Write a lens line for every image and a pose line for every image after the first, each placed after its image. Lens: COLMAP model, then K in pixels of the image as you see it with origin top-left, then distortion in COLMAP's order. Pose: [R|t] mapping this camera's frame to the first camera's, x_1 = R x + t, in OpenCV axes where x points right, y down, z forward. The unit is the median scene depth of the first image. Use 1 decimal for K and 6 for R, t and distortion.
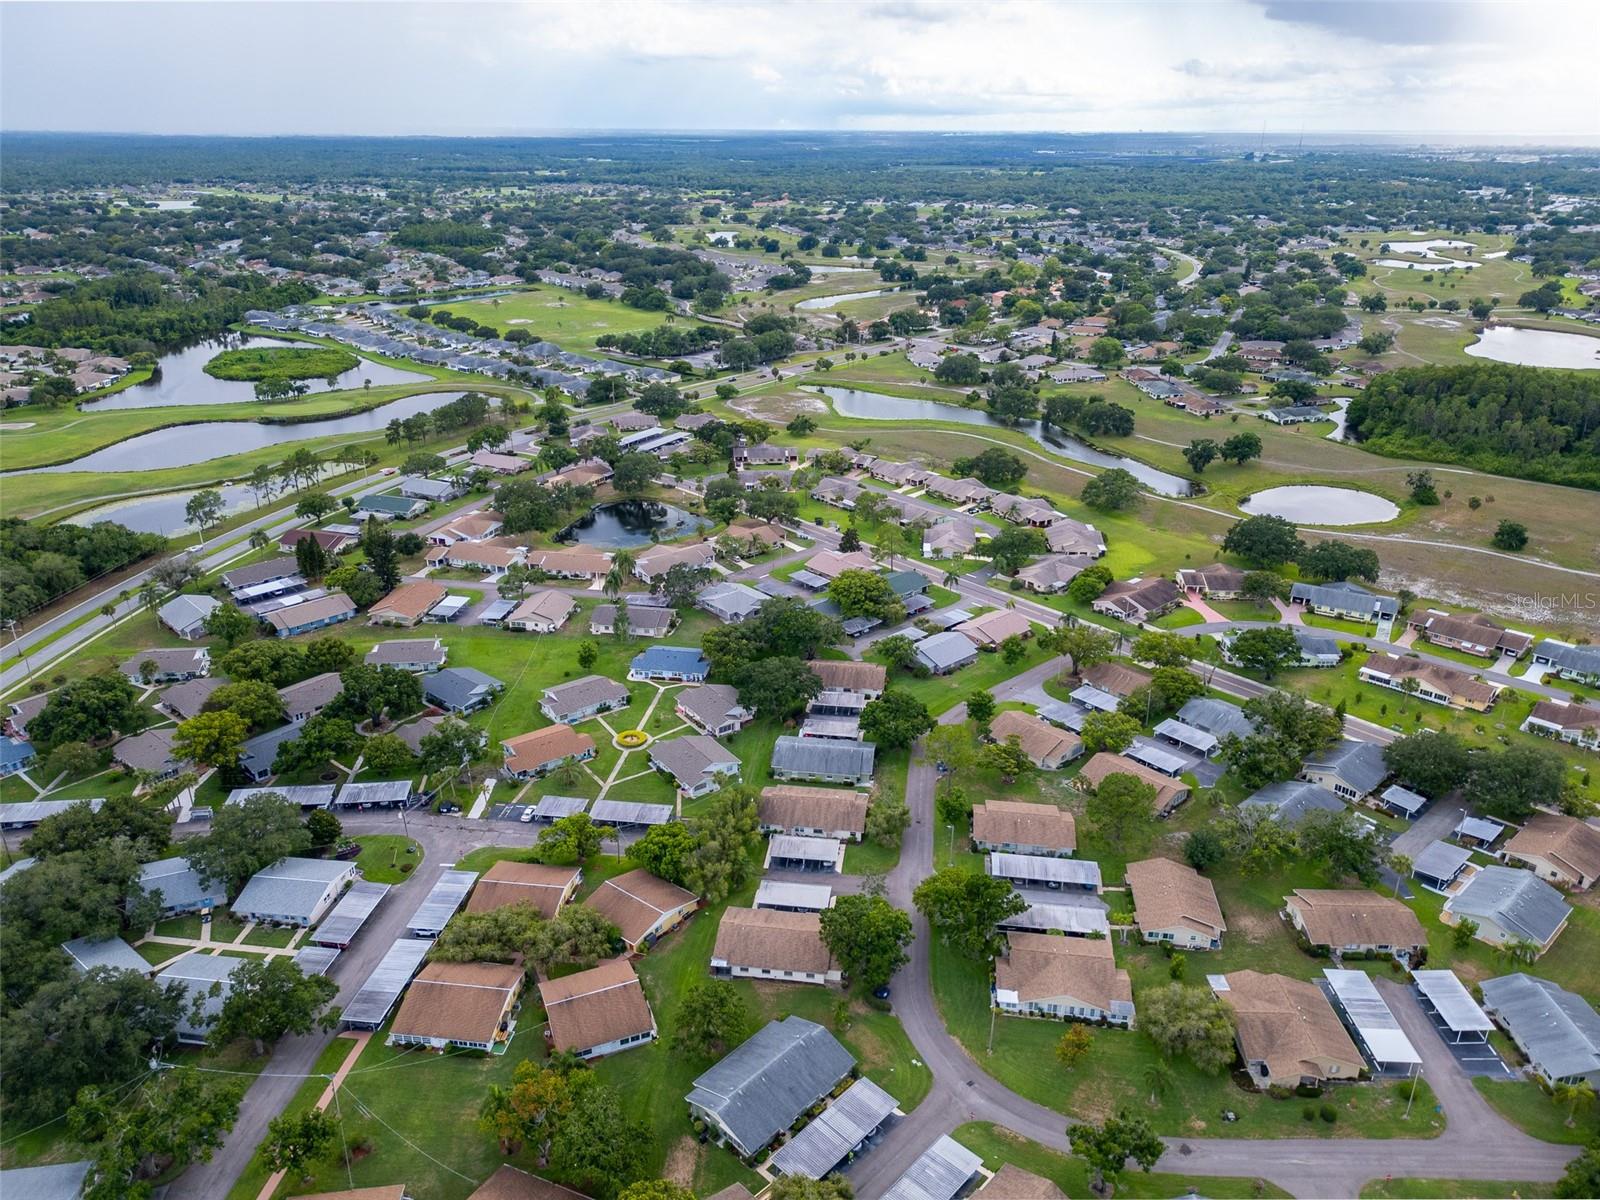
lens RADIAL K [[1115.3, 0, 800.0], [0, 1115.3, 600.0], [0, 0, 1]] dist [0.077613, -0.071967]
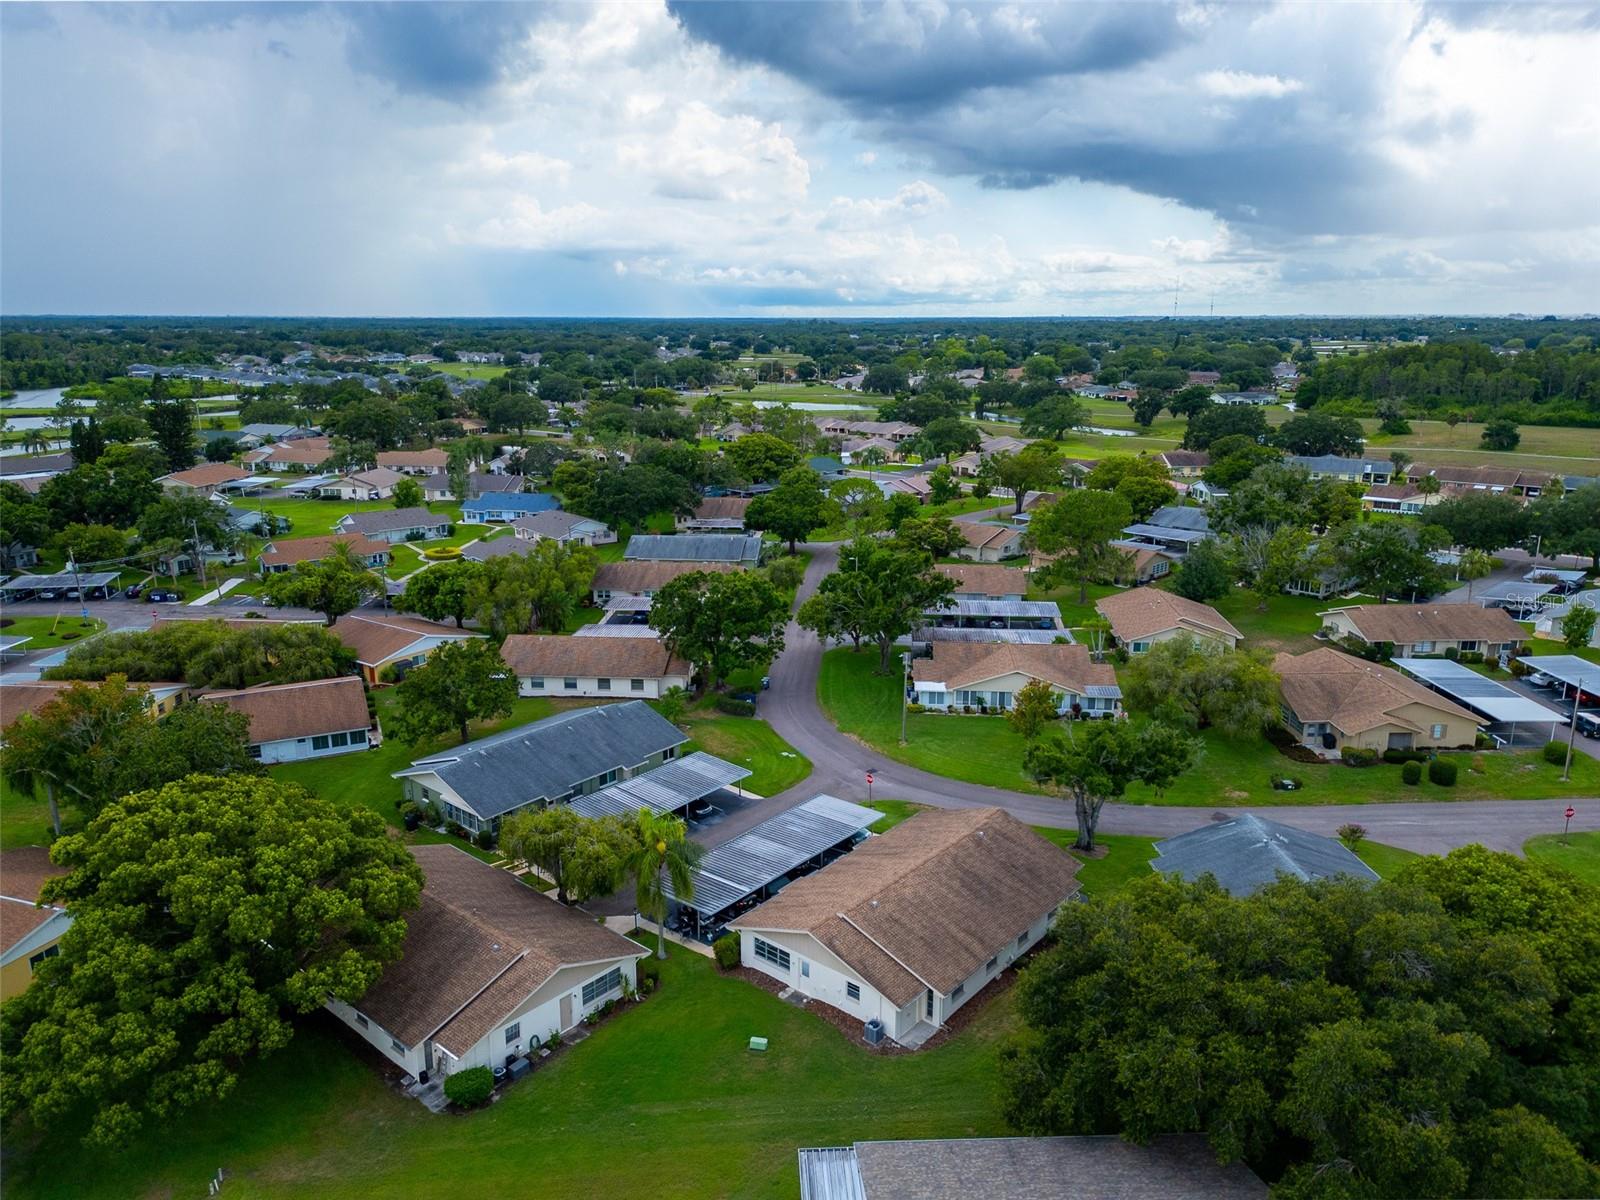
lens RADIAL K [[1115.3, 0, 800.0], [0, 1115.3, 600.0], [0, 0, 1]] dist [0.077613, -0.071967]
pose [[0.998832, -0.012406, 0.046688, 0.078065], [0.019595, 0.987431, -0.156833, 0.402756], [-0.044156, 0.157565, 0.986521, 0.350275]]
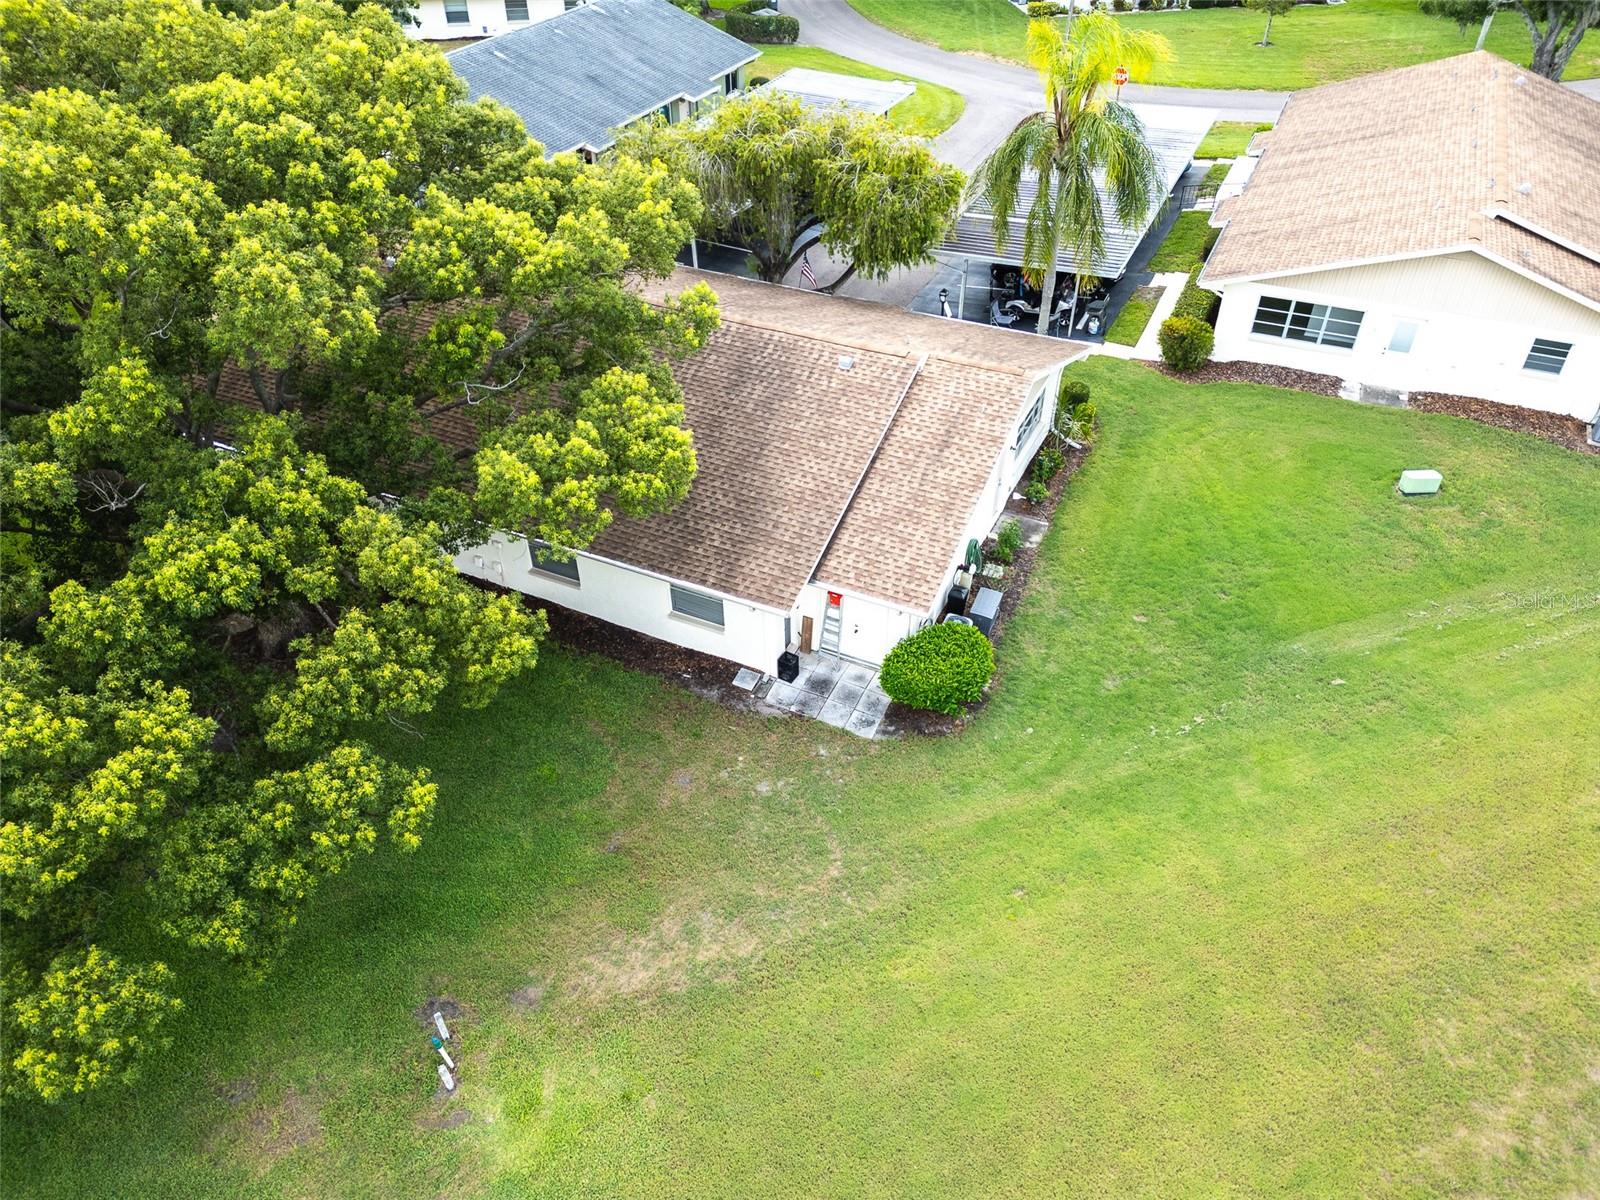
lens RADIAL K [[1115.3, 0, 800.0], [0, 1115.3, 600.0], [0, 0, 1]] dist [0.077613, -0.071967]
pose [[0.951194, -0.197734, 0.236919, -0.051248], [0.127139, 0.950661, 0.282985, 0.442000], [-0.281185, -0.239052, 0.929403, 0.587770]]
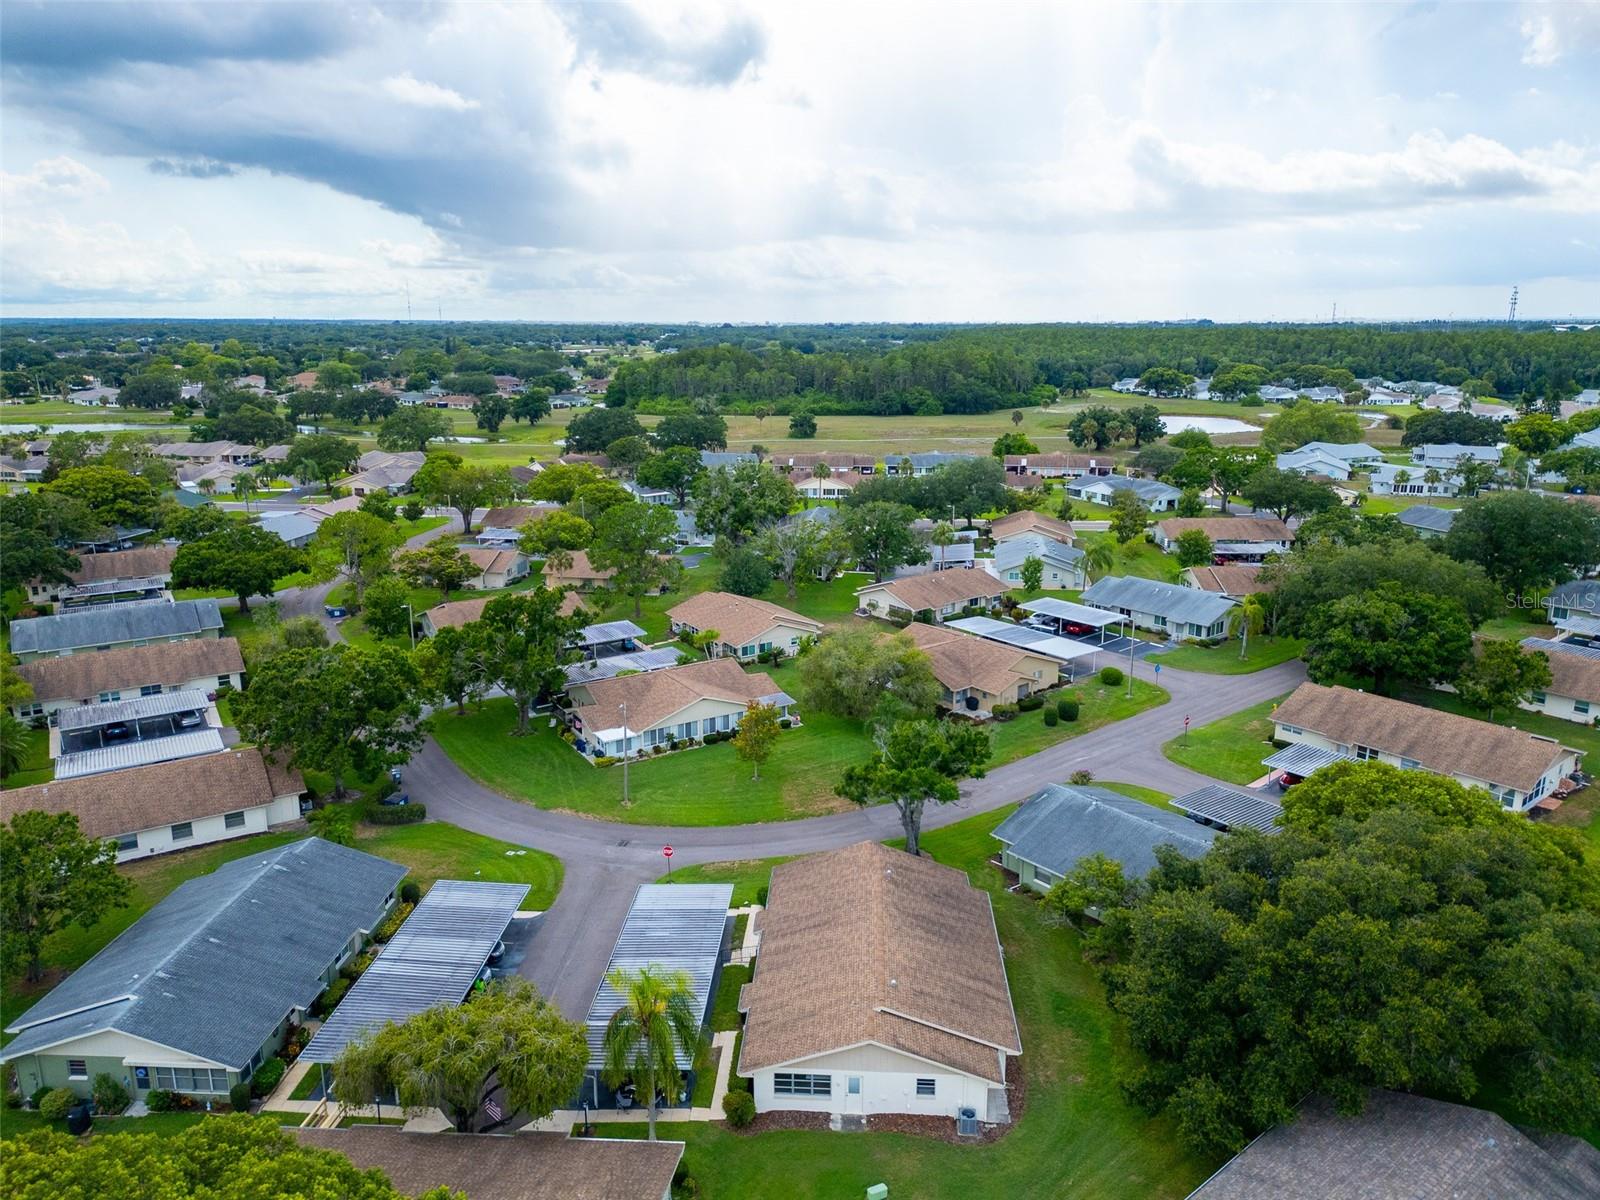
lens RADIAL K [[1115.3, 0, 800.0], [0, 1115.3, 600.0], [0, 0, 1]] dist [0.077613, -0.071967]
pose [[0.766434, -0.155502, 0.623216, -0.097211], [0.253401, 0.964759, -0.070912, 0.350200], [-0.590226, 0.212273, 0.778828, 0.469362]]
